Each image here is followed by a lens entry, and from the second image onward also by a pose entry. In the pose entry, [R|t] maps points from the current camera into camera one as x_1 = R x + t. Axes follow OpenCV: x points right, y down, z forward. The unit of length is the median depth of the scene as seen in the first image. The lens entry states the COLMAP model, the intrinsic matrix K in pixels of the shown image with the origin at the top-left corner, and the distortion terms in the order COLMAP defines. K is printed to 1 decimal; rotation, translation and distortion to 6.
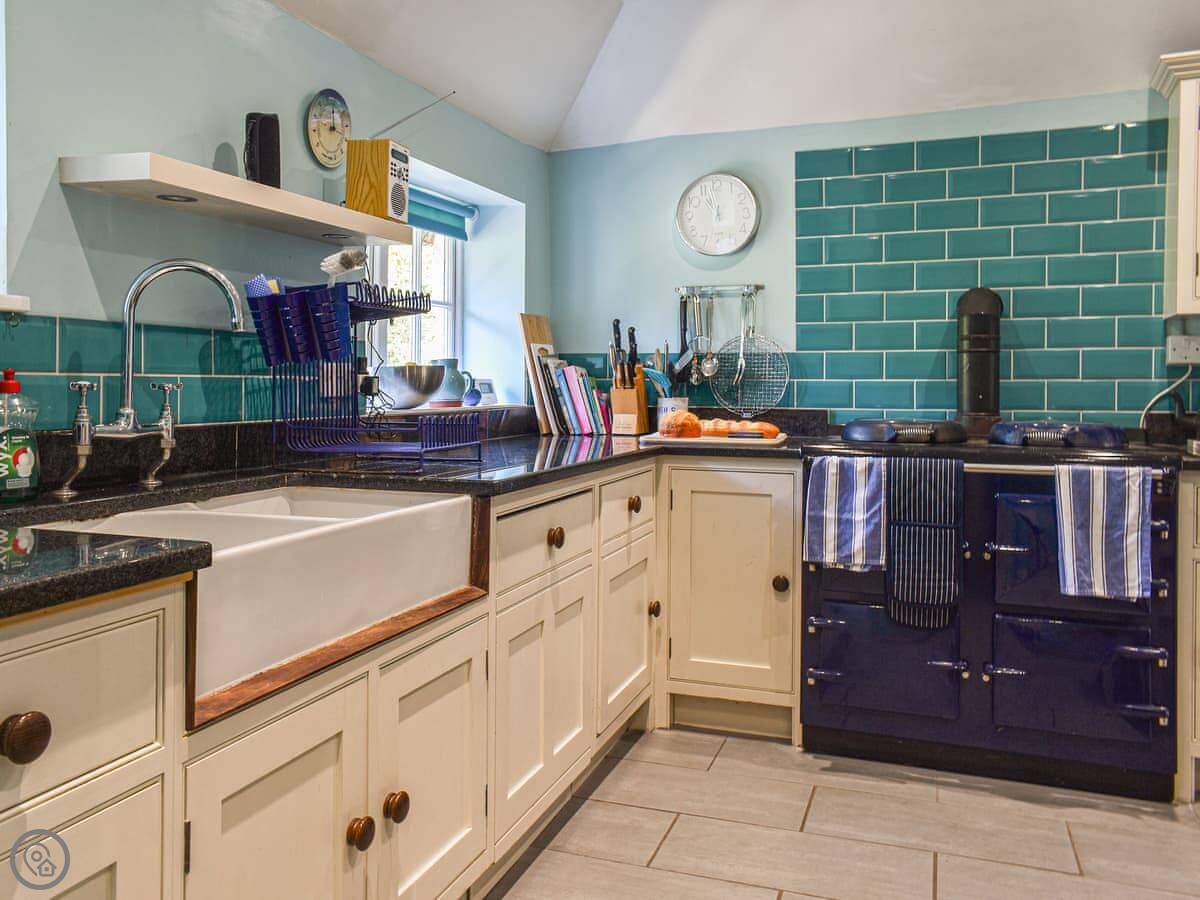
lens RADIAL K [[1028.4, 0, 588.0], [0, 1028.4, 449.1], [0, 0, 1]] dist [0.018769, 0.016679]
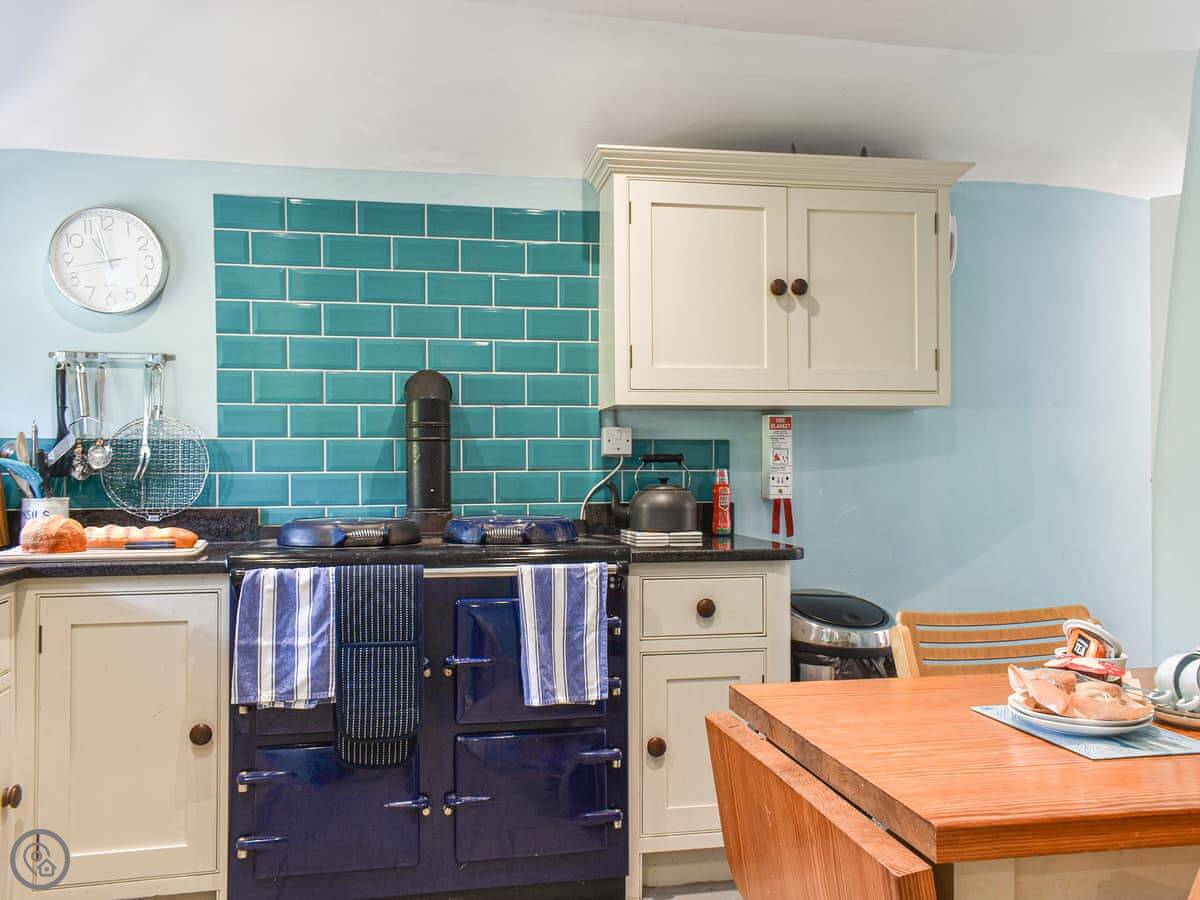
lens RADIAL K [[1028.4, 0, 588.0], [0, 1028.4, 449.1], [0, 0, 1]] dist [0.018769, 0.016679]
pose [[0.852808, 0.005121, 0.522199, 0.028475], [0.040726, 0.996254, -0.076280, -0.013072], [-0.520634, 0.086319, 0.849405, 0.169785]]
